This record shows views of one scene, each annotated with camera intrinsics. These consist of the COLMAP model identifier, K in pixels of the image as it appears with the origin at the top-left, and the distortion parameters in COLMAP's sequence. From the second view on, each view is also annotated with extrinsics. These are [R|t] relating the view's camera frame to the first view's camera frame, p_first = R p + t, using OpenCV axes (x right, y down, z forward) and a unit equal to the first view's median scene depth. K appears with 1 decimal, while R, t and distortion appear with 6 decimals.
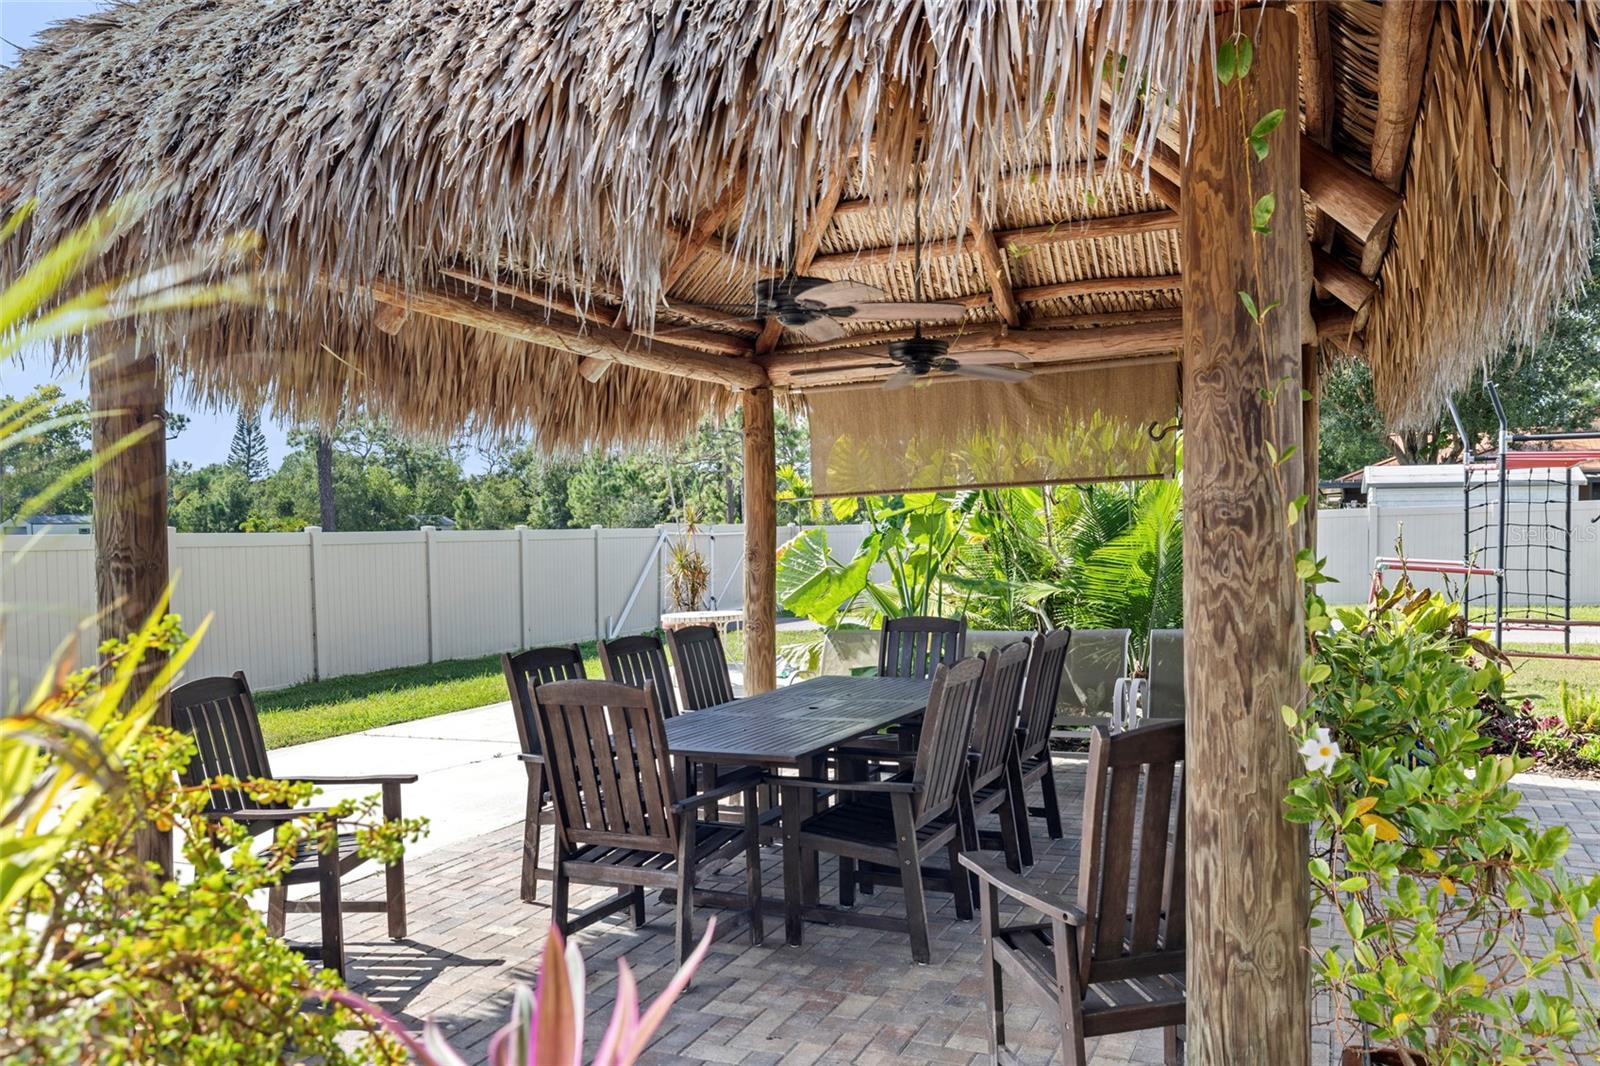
lens RADIAL K [[1204.4, 0, 790.6], [0, 1204.4, 577.7], [0, 0, 1]] dist [0.001916, 0.004151]
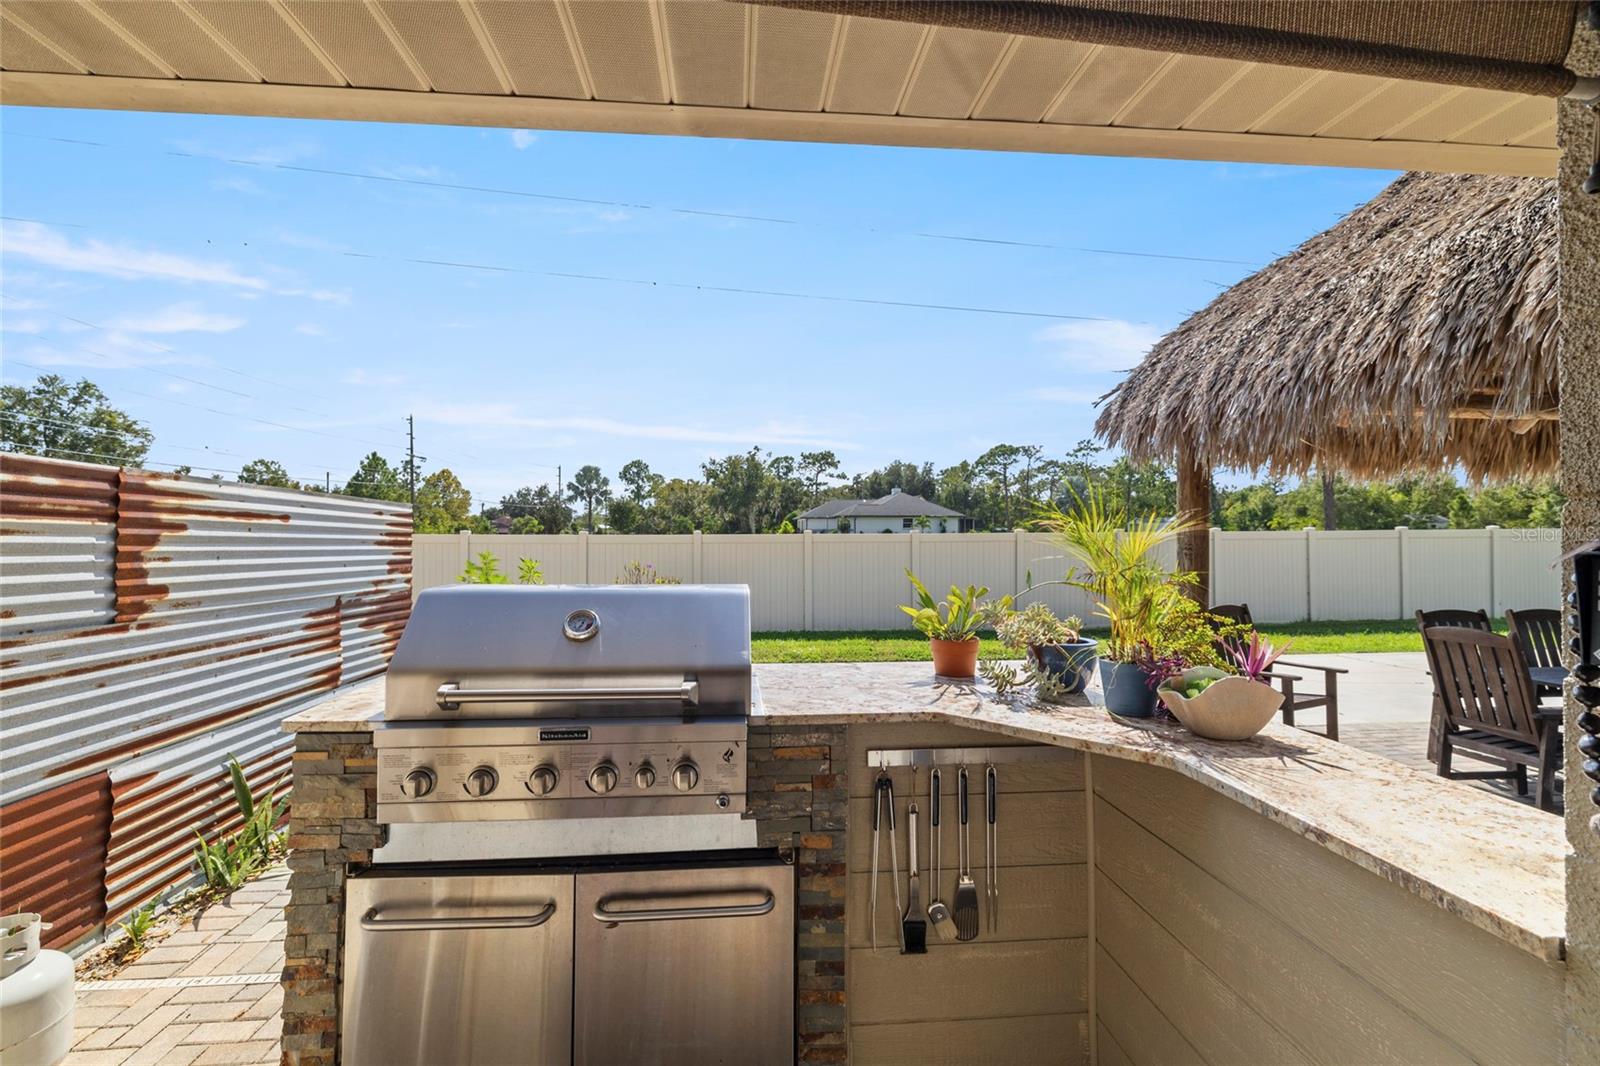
lens RADIAL K [[678.3, 0, 780.5], [0, 678.3, 531.2], [0, 0, 1]] dist [-0.003218, 0.000180]
pose [[0.494768, 0.007511, -0.868992, 0.286067], [-0.034349, 0.999350, -0.010919, -0.012901], [0.868346, 0.035251, 0.494705, -0.493743]]
